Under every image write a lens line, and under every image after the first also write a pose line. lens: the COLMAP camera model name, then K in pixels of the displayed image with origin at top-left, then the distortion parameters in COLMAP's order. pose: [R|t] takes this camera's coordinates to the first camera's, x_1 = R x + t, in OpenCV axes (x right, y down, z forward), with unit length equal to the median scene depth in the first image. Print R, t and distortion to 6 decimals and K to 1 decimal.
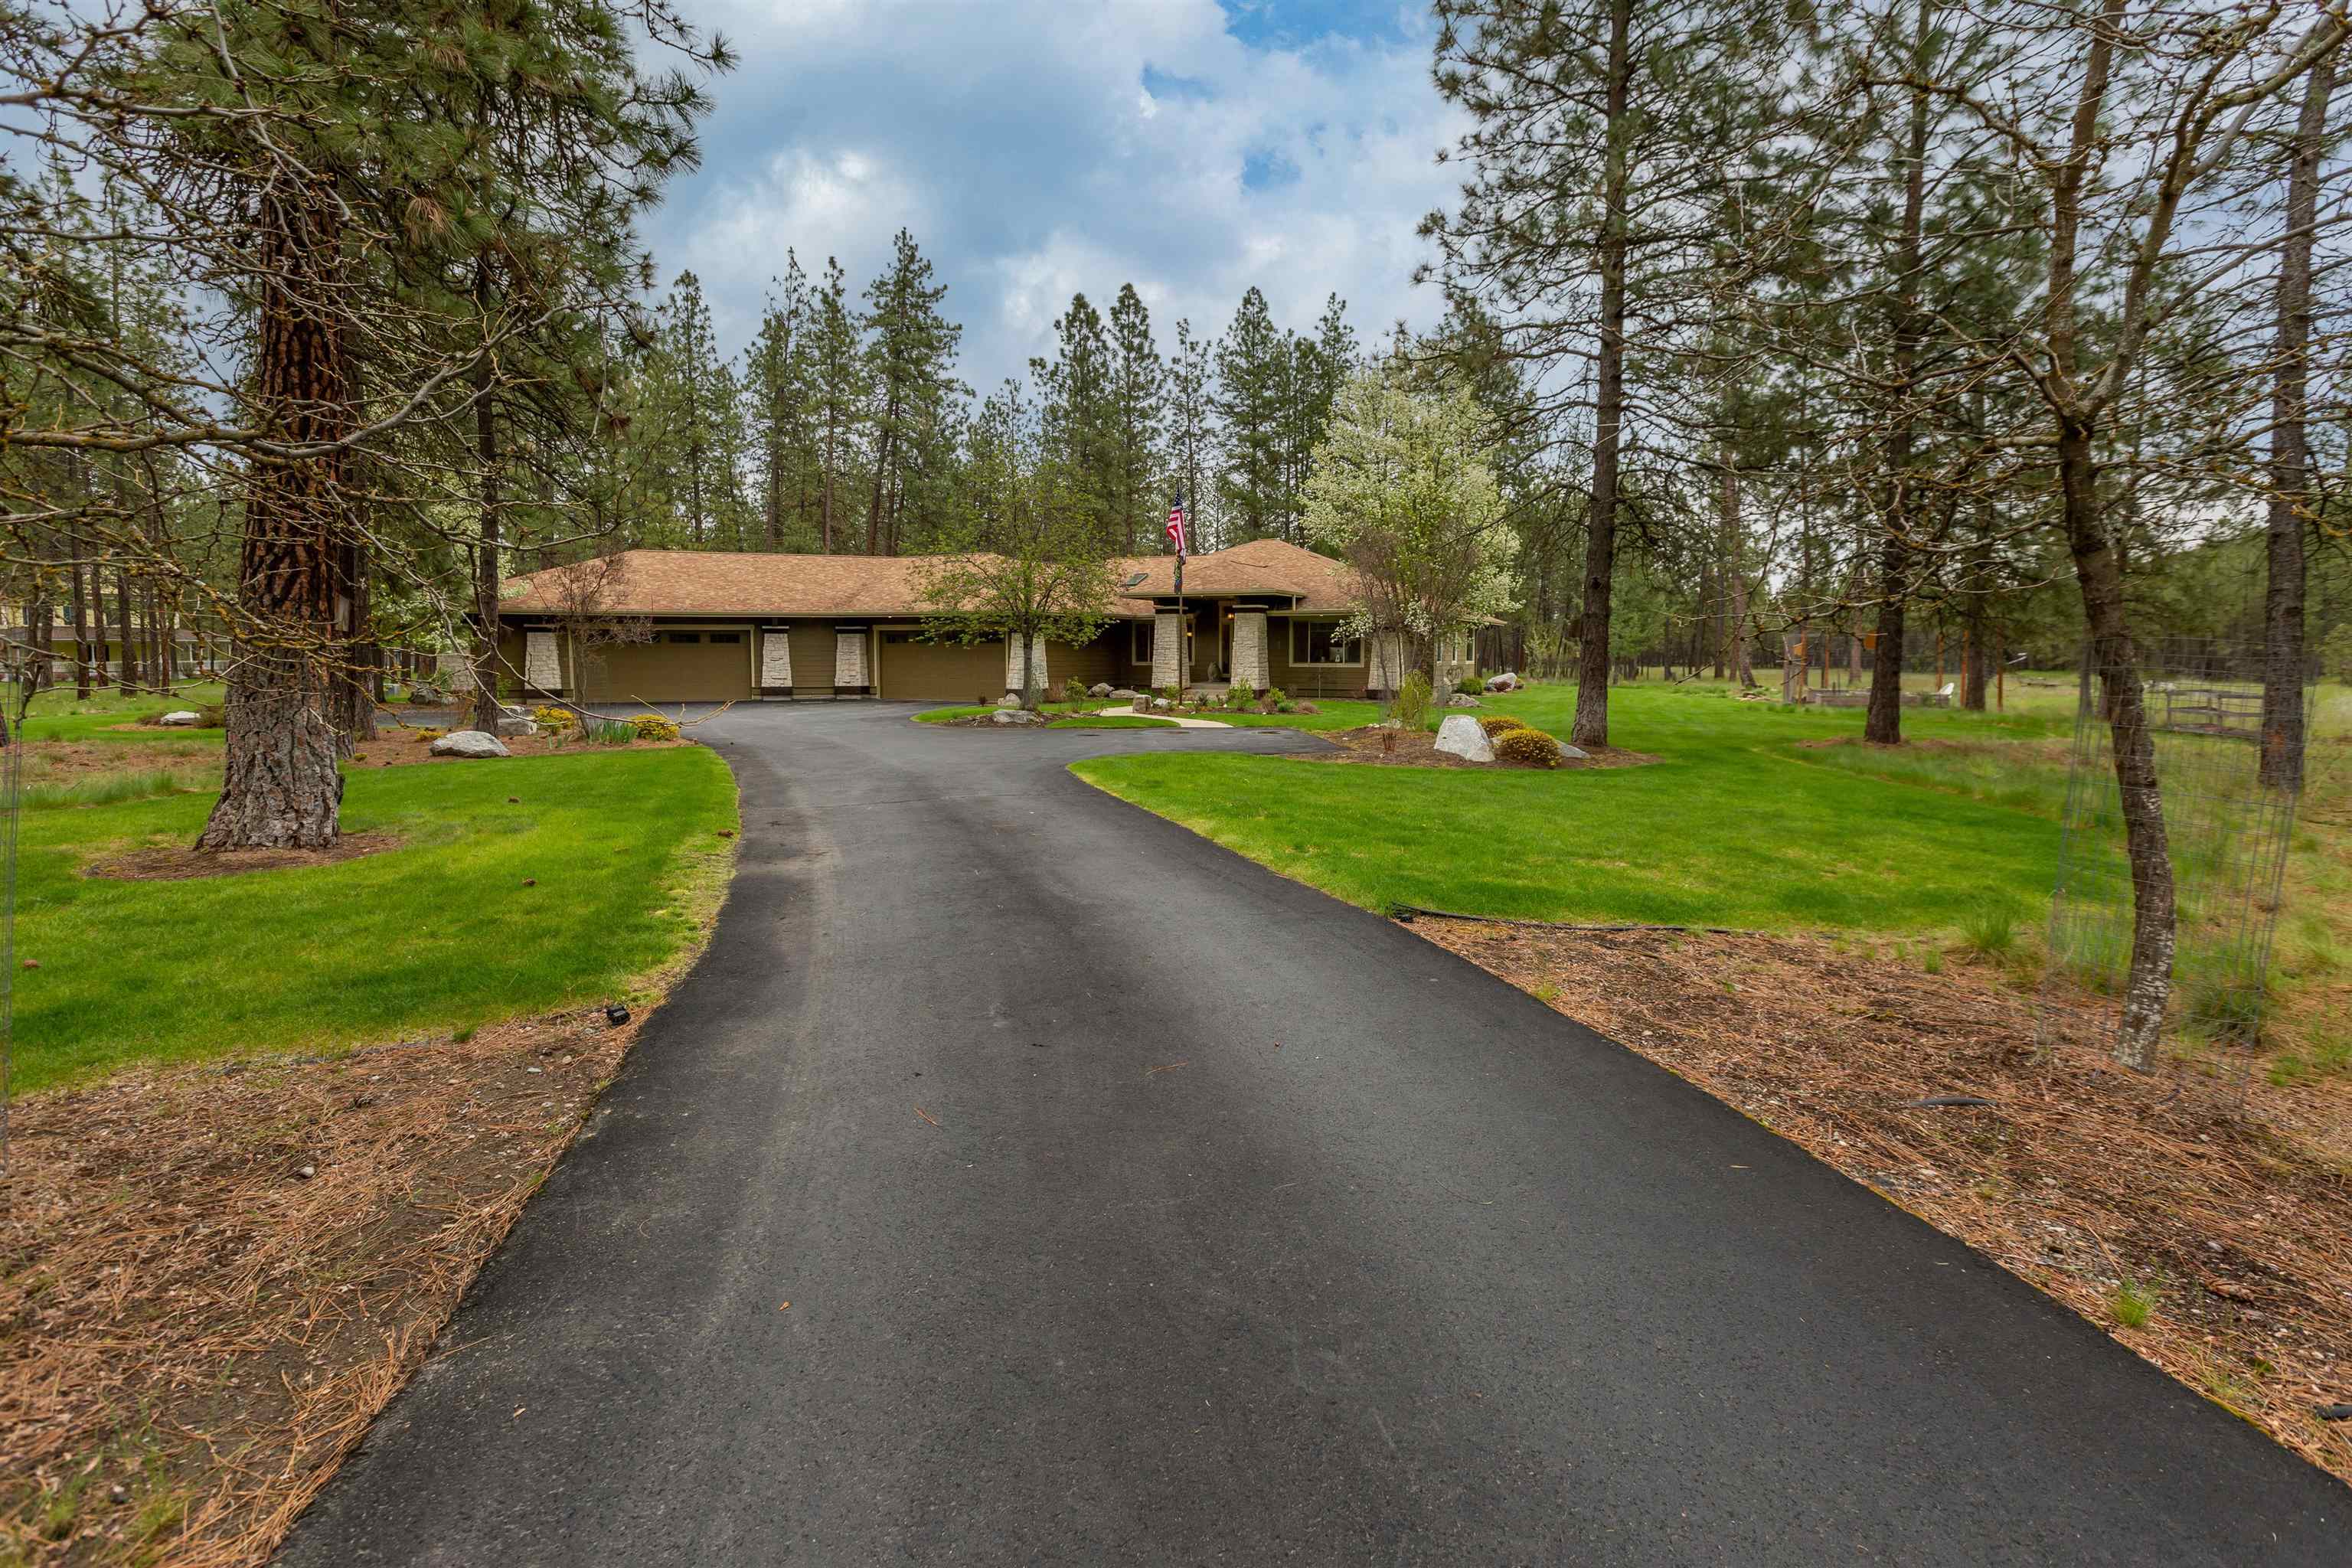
lens RADIAL K [[1066.7, 0, 1193.2], [0, 1066.7, 699.9], [0, 0, 1]] dist [-0.002333, 0.000632]
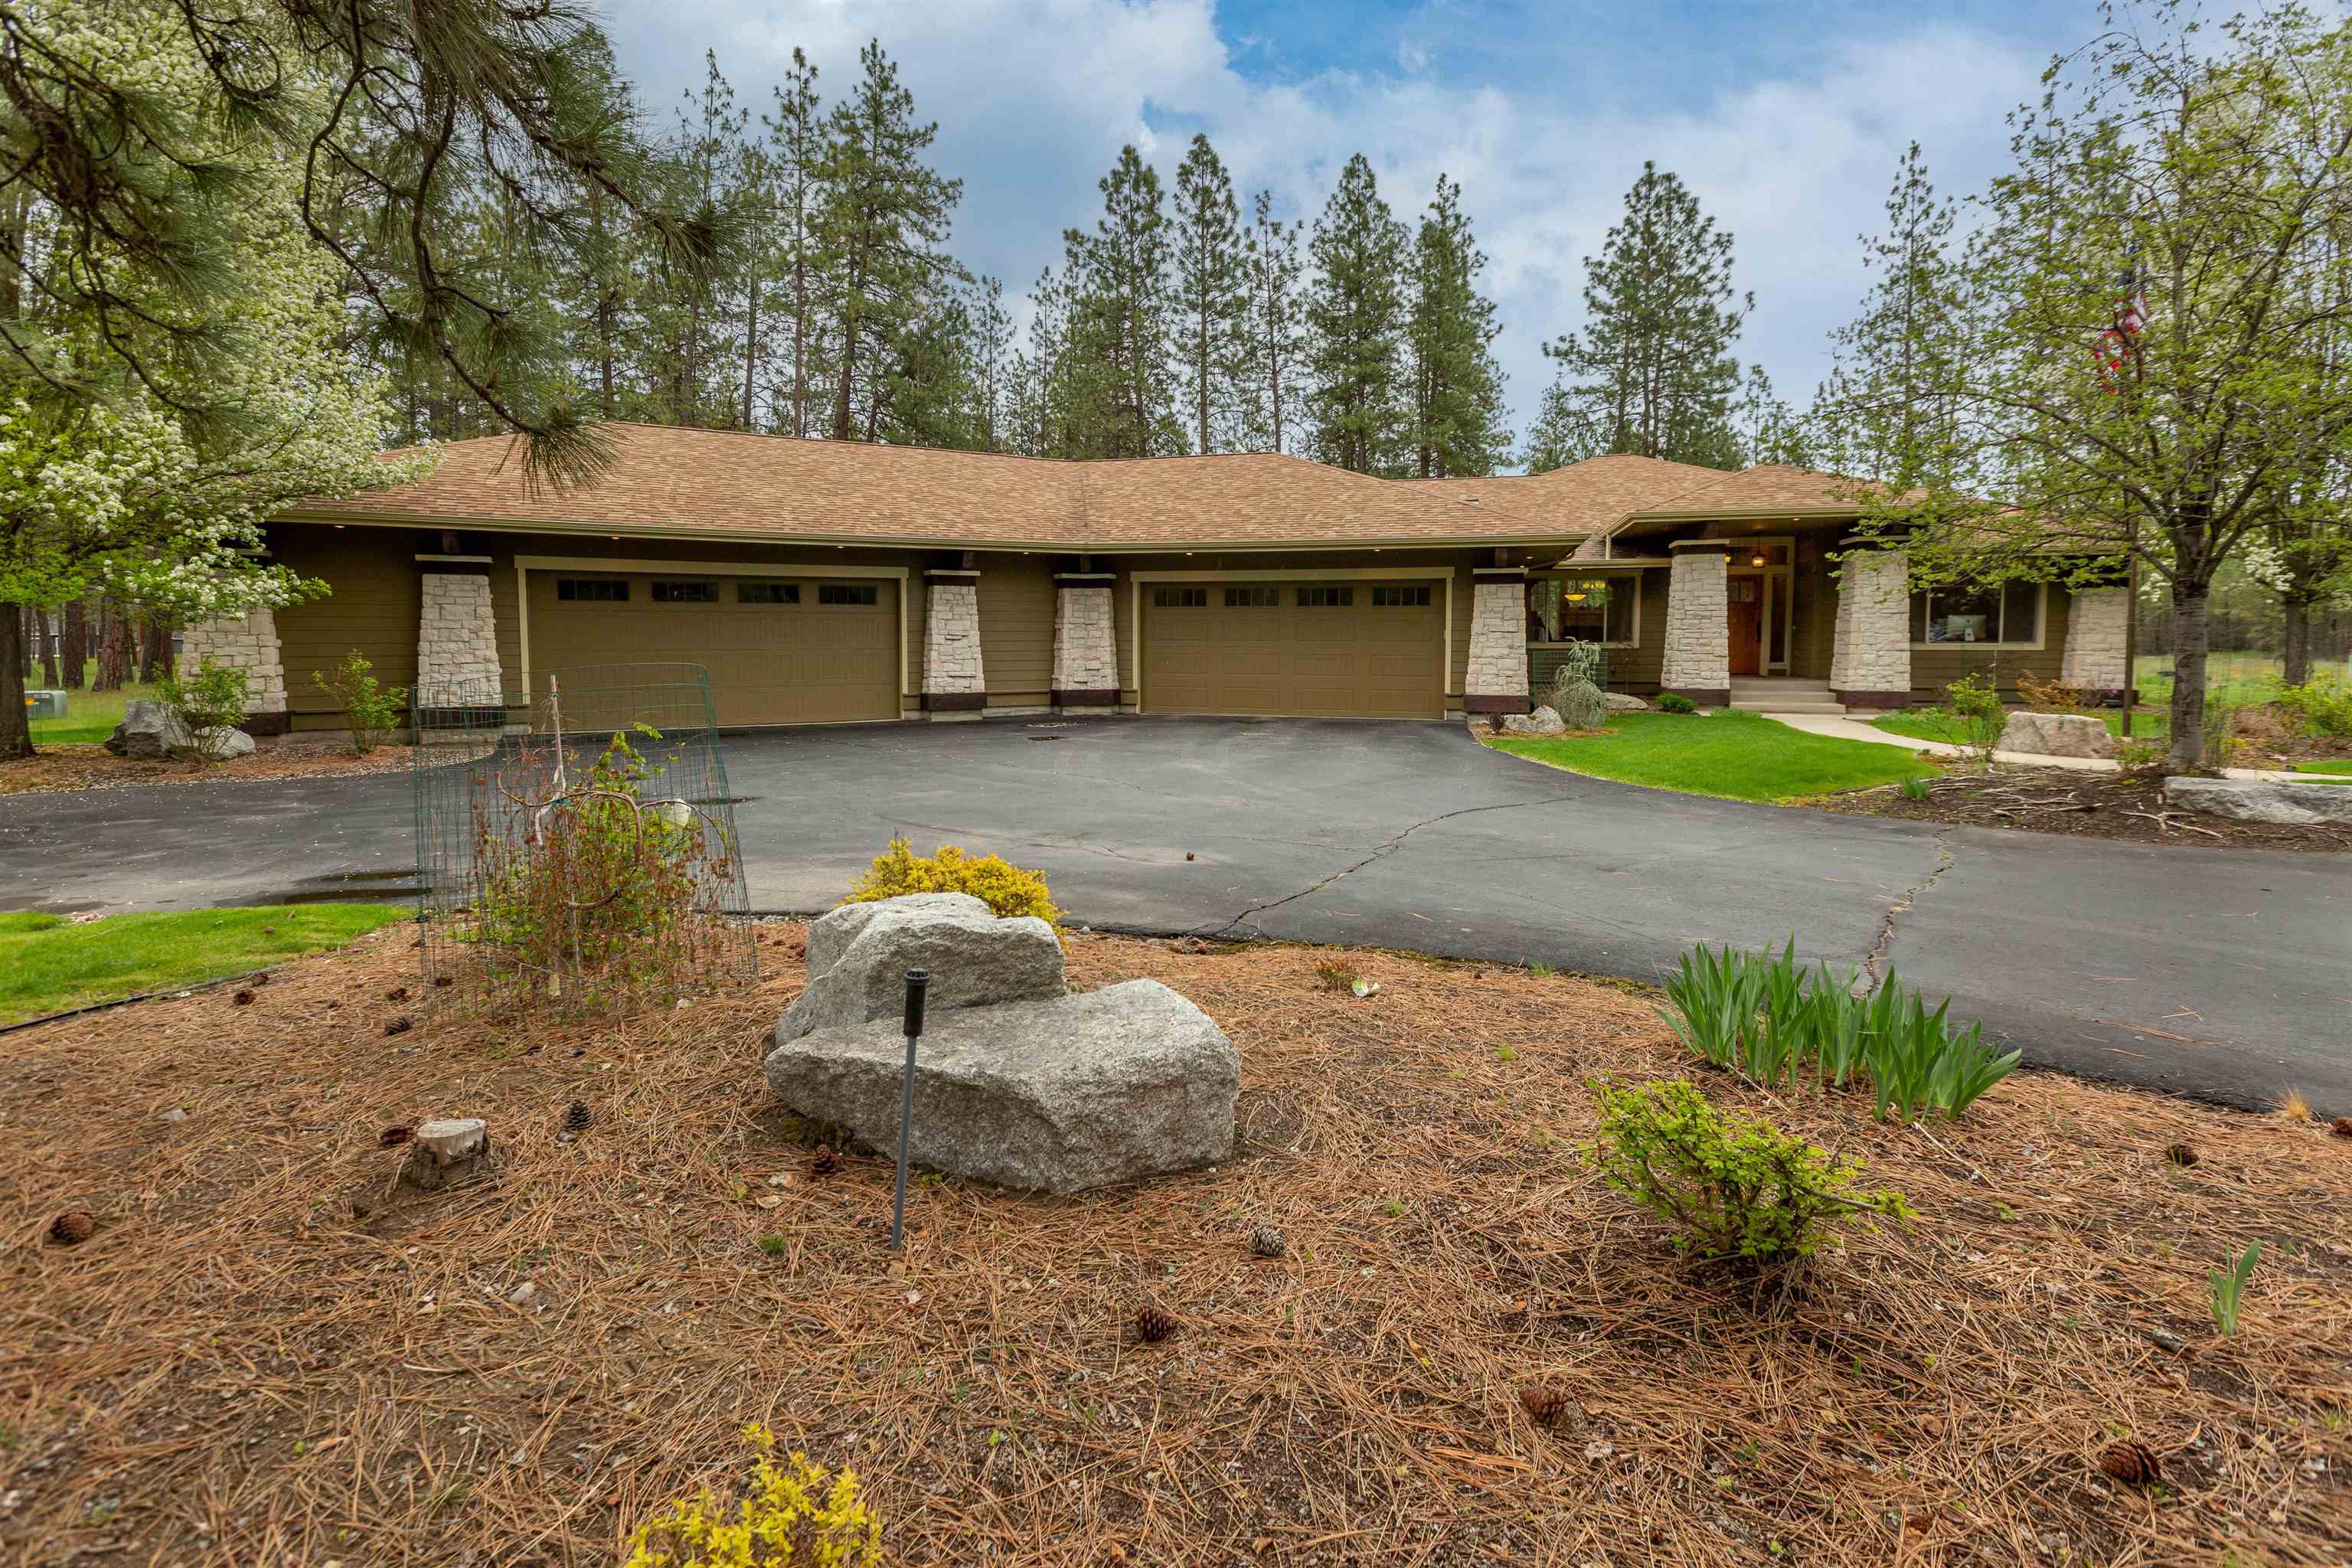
lens RADIAL K [[1066.7, 0, 1176.2], [0, 1066.7, 677.1], [0, 0, 1]] dist [-0.002333, 0.000632]
pose [[0.984909, -0.007457, 0.172915, -0.210657], [0.008624, 0.999945, -0.005999, -0.008873], [-0.172861, 0.007399, 0.984919, 0.277538]]
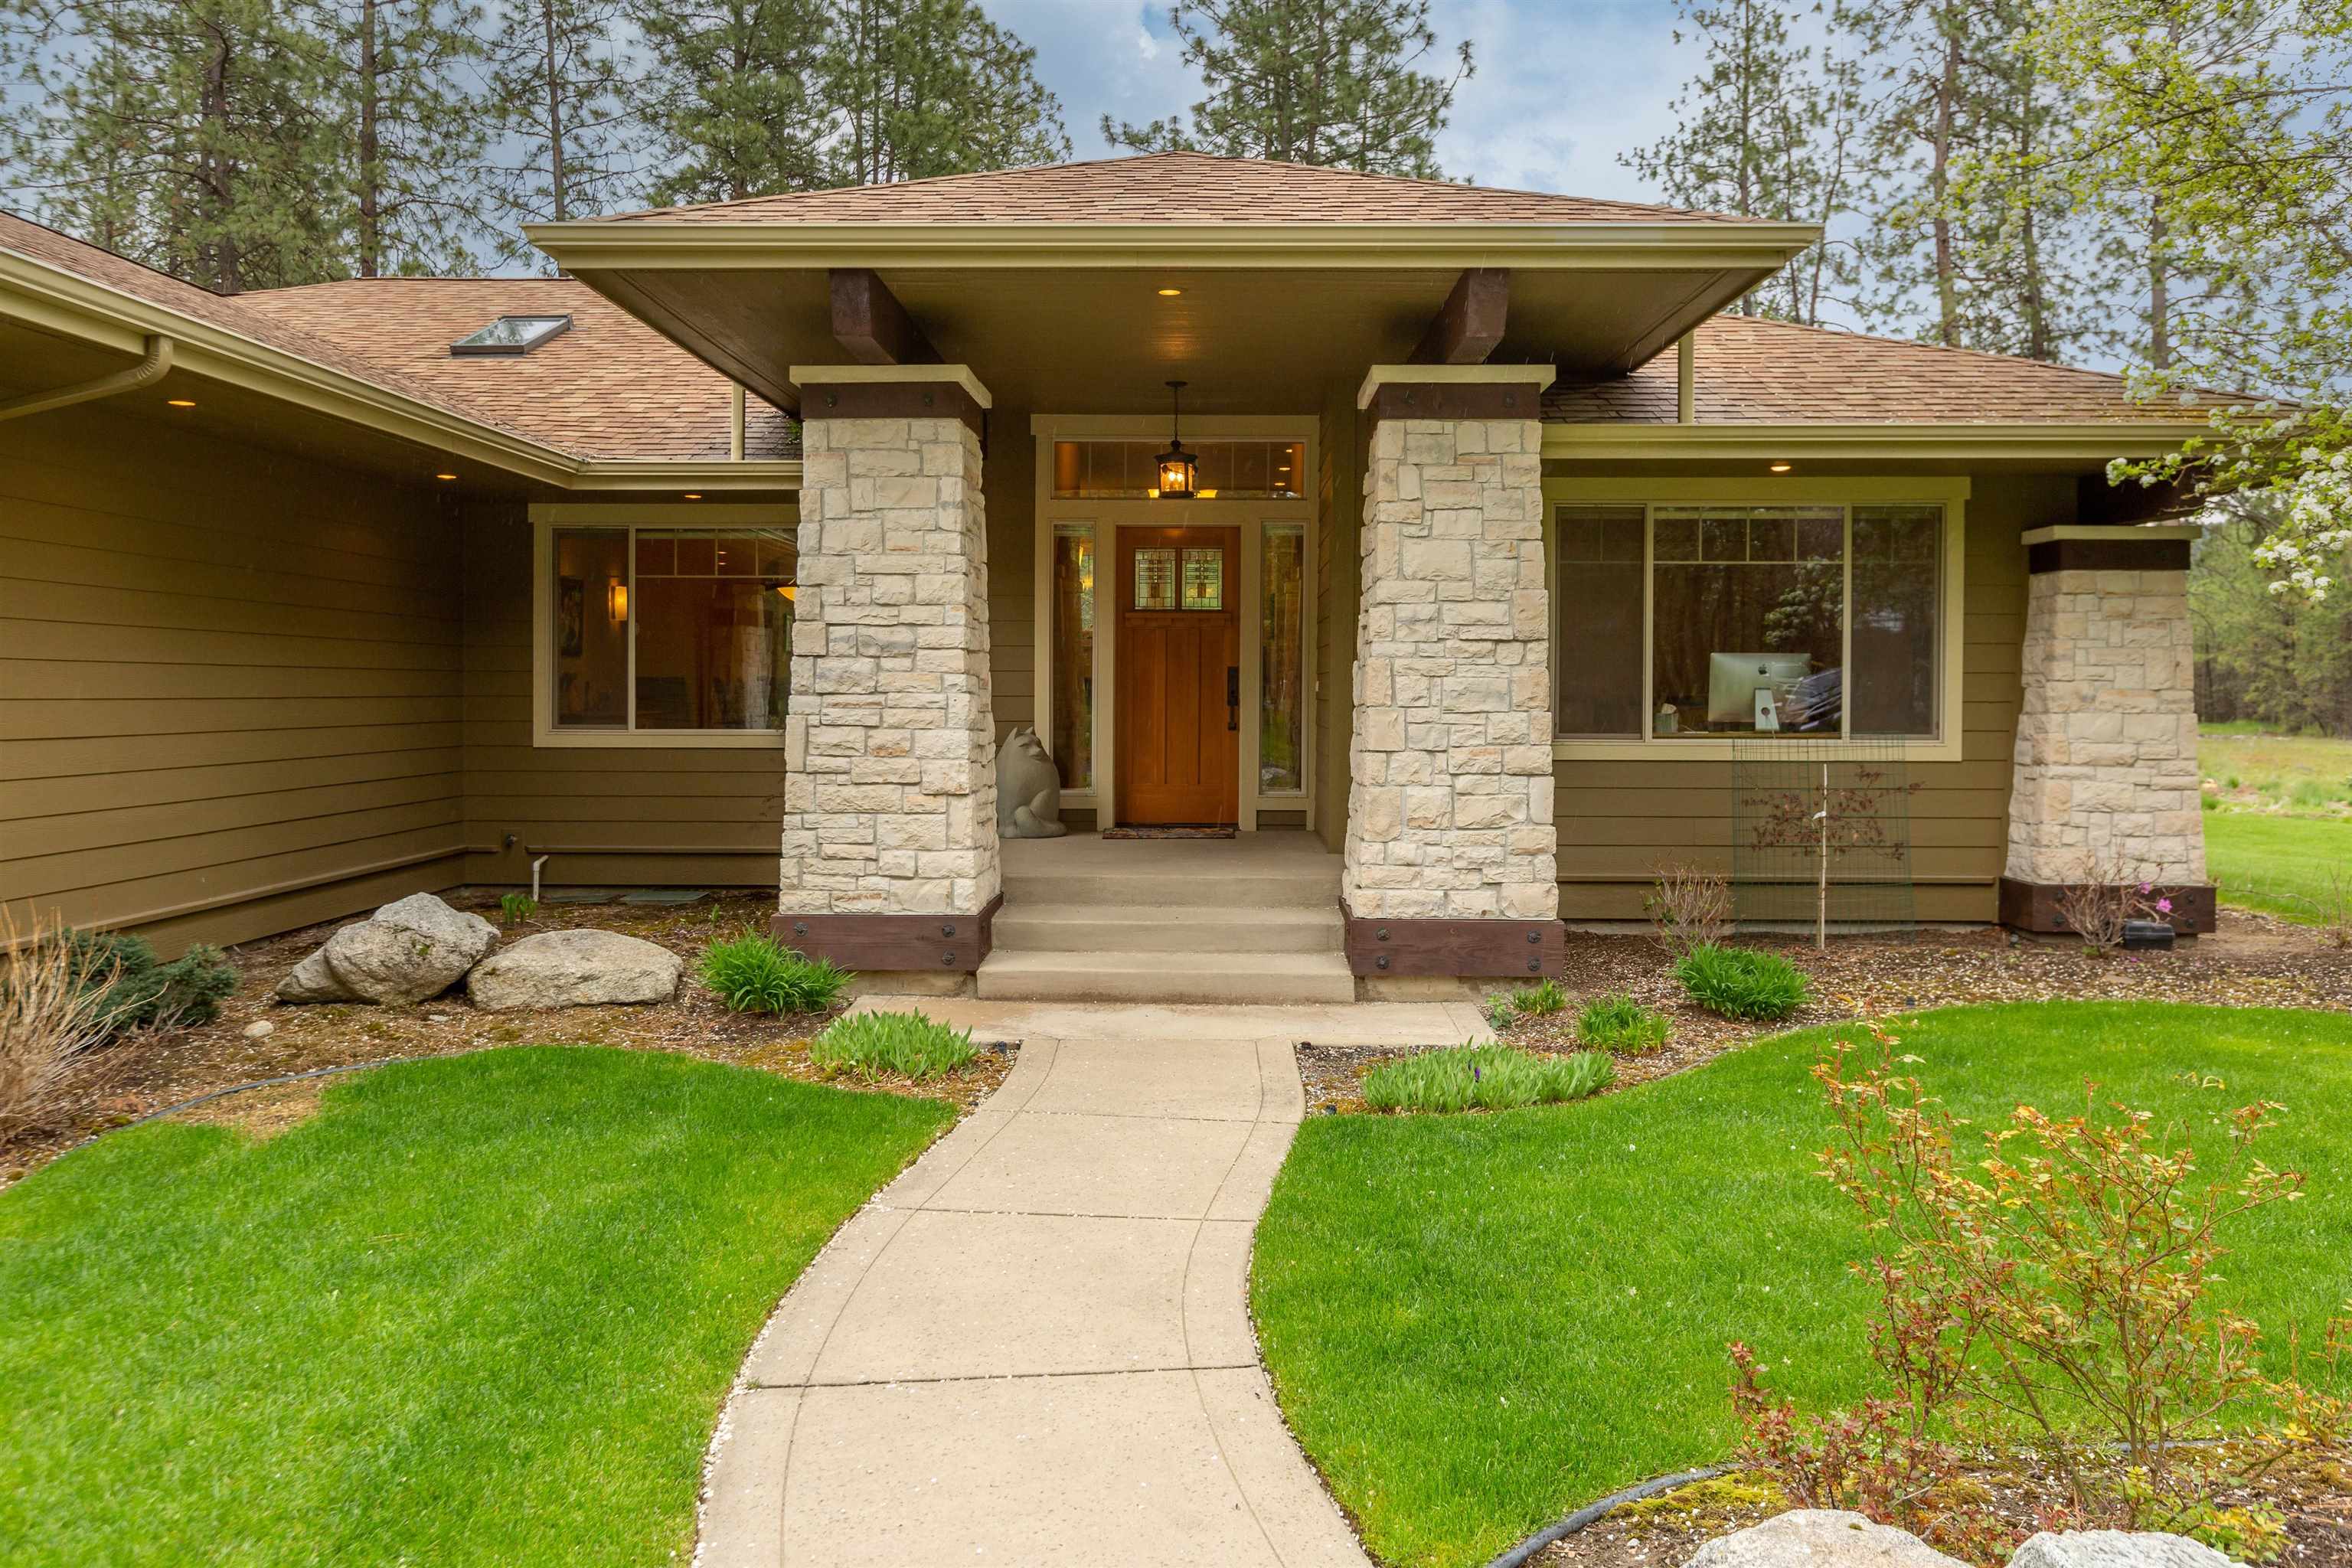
lens RADIAL K [[1691.6, 0, 1172.9], [0, 1691.6, 697.5], [0, 0, 1]] dist [-0.009582, 0.002269]
pose [[0.912187, 0.001133, 0.409772, -0.046599], [0.014548, 0.999276, -0.035150, -0.017693], [-0.409516, 0.038025, 0.911510, 0.419644]]
